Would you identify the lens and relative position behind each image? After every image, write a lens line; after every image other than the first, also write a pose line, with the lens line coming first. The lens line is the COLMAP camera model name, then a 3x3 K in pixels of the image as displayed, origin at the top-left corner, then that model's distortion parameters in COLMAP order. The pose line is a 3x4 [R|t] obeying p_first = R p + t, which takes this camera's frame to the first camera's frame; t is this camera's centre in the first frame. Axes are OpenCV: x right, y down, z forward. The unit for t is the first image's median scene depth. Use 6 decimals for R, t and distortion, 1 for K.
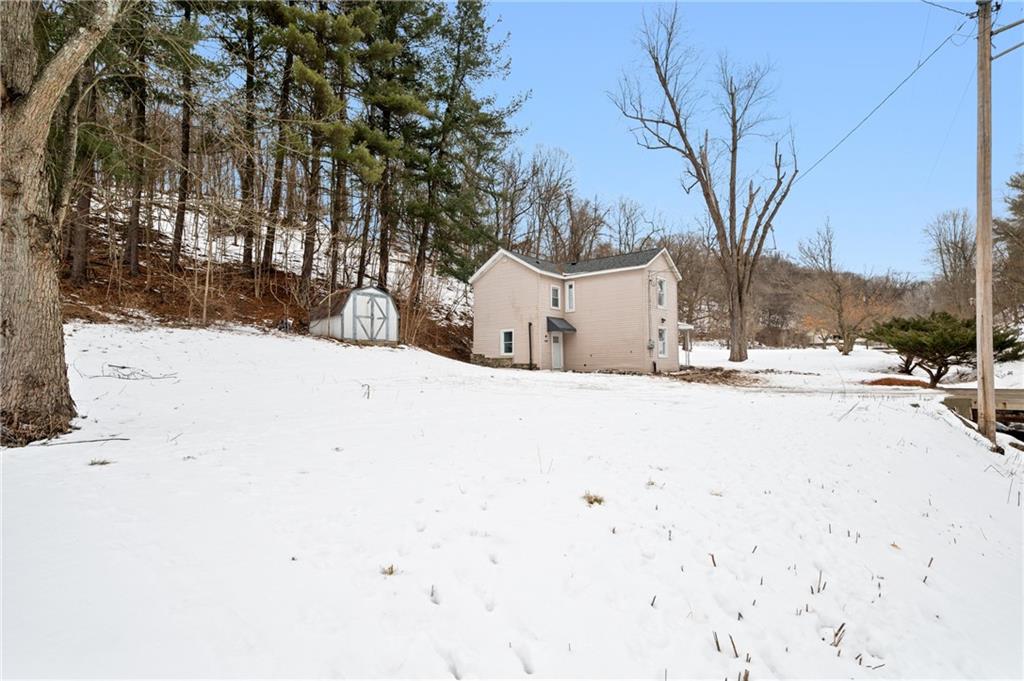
lens RADIAL K [[461.7, 0, 506.6], [0, 461.7, 344.5], [0, 0, 1]] dist [-0.000971, 0.000703]
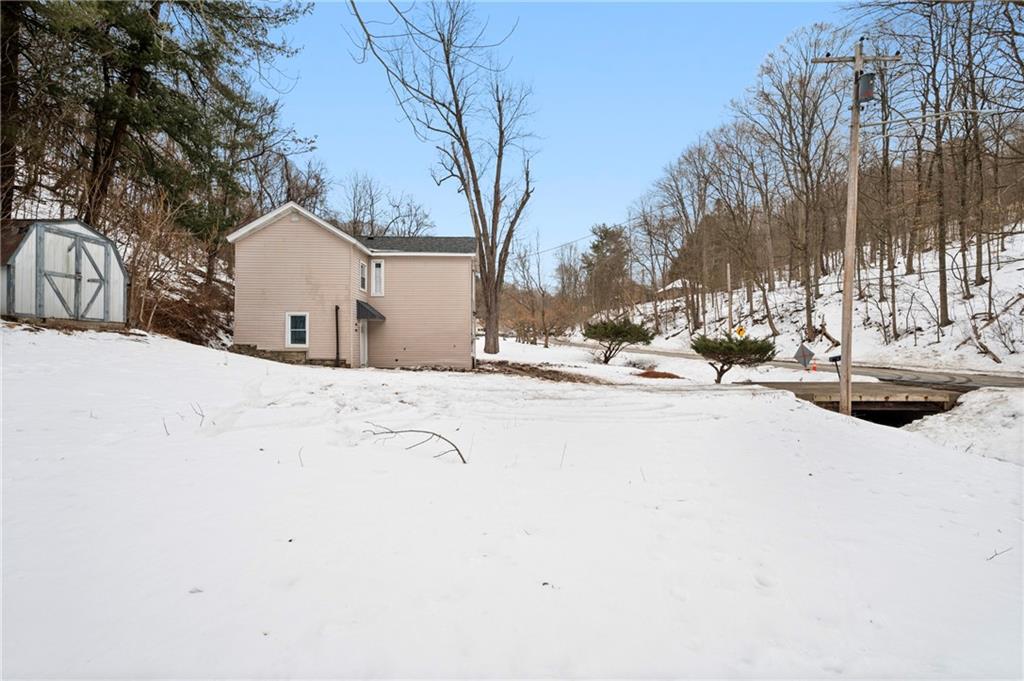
lens RADIAL K [[461.7, 0, 514.3], [0, 461.7, 342.0], [0, 0, 1]] dist [-0.000971, 0.000703]
pose [[0.759960, 0.020512, 0.649646, -0.223073], [-0.035867, 0.999302, 0.010405, -0.005571], [-0.648980, -0.031209, 0.760165, 0.216406]]
